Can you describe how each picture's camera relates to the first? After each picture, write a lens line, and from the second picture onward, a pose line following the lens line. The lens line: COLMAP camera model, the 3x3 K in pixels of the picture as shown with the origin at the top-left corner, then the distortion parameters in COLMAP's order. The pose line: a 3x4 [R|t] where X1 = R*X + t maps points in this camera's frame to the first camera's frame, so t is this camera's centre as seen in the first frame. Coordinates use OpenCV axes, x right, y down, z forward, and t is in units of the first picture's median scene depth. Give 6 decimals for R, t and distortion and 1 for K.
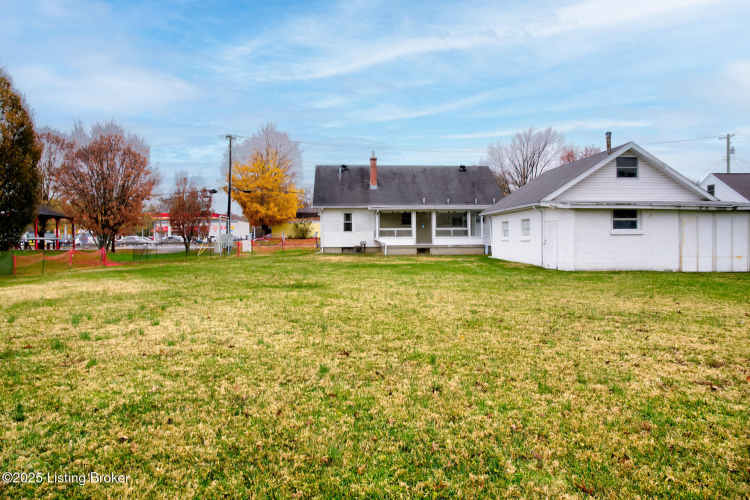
lens RADIAL K [[520.9, 0, 374.8], [0, 520.9, 248.5], [0, 0, 1]] dist [0.000791, -0.000052]
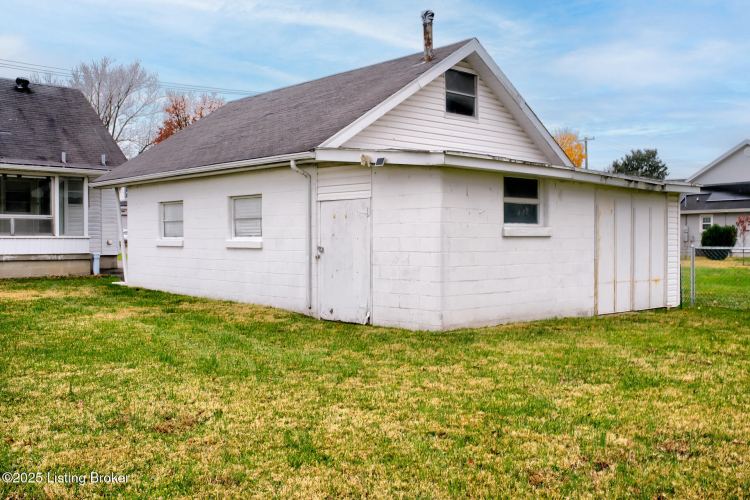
lens RADIAL K [[744.9, 0, 375.3], [0, 744.9, 251.0], [0, 0, 1]] dist [0.016740, 0.000000]
pose [[0.783733, -0.000875, 0.621097, 0.004132], [0.001859, 0.999998, -0.000937, -0.012422], [-0.621095, 0.001889, 0.783733, 0.515959]]
